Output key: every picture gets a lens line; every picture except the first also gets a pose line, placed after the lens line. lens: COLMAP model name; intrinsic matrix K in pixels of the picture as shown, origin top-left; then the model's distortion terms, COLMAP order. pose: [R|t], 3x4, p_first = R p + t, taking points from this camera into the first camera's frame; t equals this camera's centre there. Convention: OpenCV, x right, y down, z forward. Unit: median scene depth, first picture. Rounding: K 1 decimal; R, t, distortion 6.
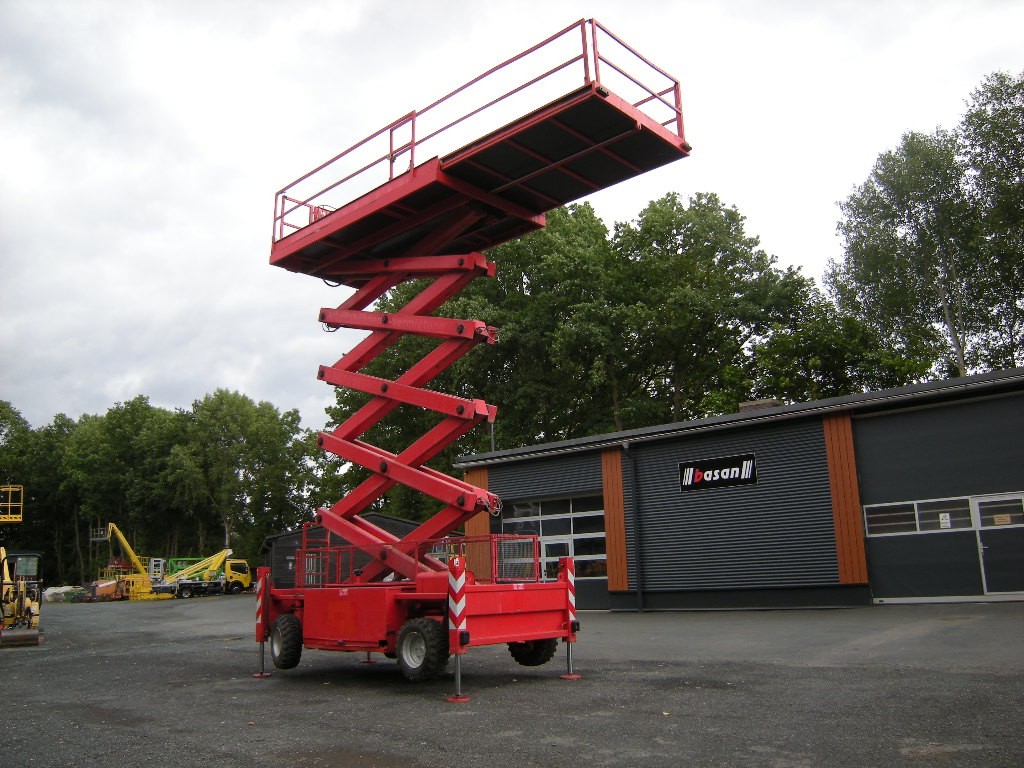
lens RADIAL K [[843.8, 0, 512.0], [0, 843.8, 384.0], [0, 0, 1]] dist [-0.110371, -0.006774]
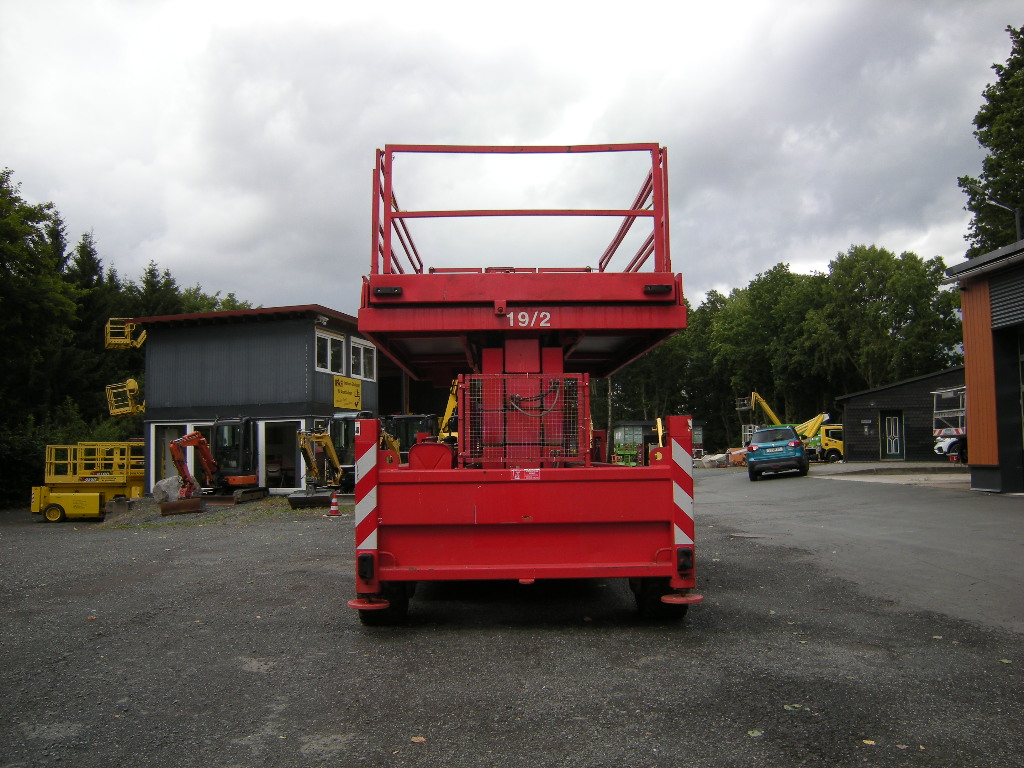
lens RADIAL K [[837.6, 0, 512.0], [0, 837.6, 384.0], [0, 0, 1]] dist [-0.100392, 0.008892]
pose [[0.695637, -0.030403, -0.717749, 0.074483], [0.143604, 0.984824, 0.097465, 0.027058], [0.703894, -0.170872, 0.689446, 0.130354]]
